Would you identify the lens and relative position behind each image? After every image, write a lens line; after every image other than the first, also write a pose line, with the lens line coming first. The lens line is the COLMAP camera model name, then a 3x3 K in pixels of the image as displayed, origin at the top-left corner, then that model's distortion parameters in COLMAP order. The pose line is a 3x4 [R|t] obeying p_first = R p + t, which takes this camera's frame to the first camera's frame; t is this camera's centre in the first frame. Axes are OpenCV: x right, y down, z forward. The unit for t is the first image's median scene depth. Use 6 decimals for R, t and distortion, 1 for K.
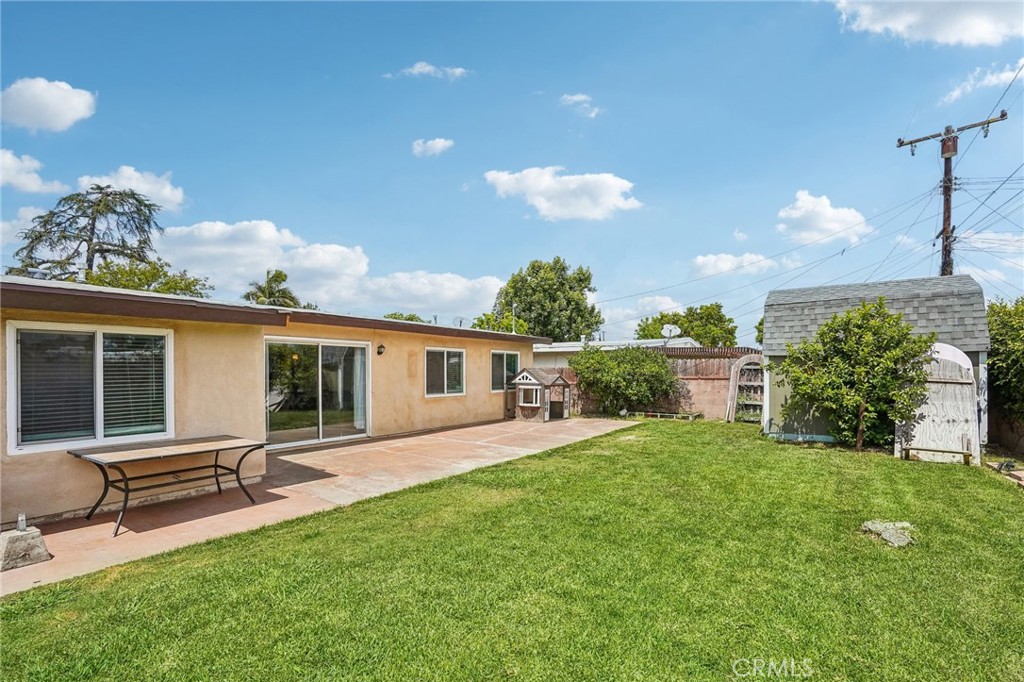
lens RADIAL K [[497.7, 0, 512.8], [0, 497.7, 367.5], [0, 0, 1]] dist [-0.001207, -0.000010]
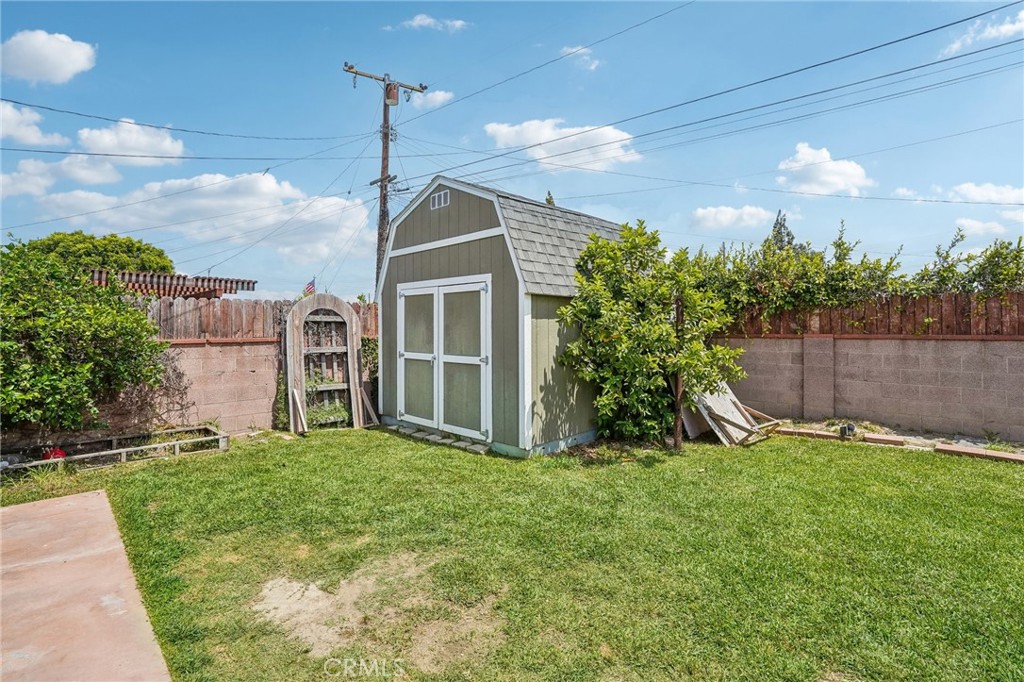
lens RADIAL K [[481.9, 0, 514.8], [0, 481.9, 313.0], [0, 0, 1]] dist [-0.029501, 0.000360]
pose [[0.182757, 0.026724, 0.982795, 0.023041], [-0.005066, 0.999643, -0.026240, 0.005850], [-0.983145, -0.000183, 0.182827, 0.706819]]
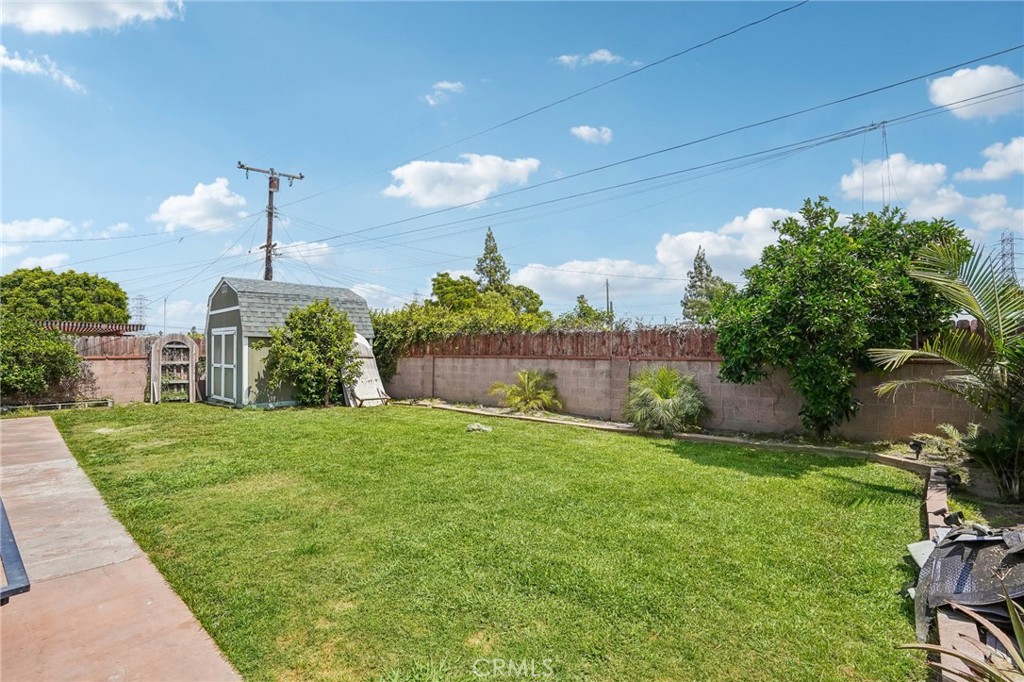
lens RADIAL K [[486.0, 0, 512.0], [0, 486.0, 341.0], [0, 0, 1]] dist [-0.001239, 0.000210]
pose [[0.162184, 0.019595, 0.986566, -0.369718], [-0.007144, 0.999800, -0.018683, 0.002227], [-0.986735, -0.004018, 0.162292, 0.173077]]
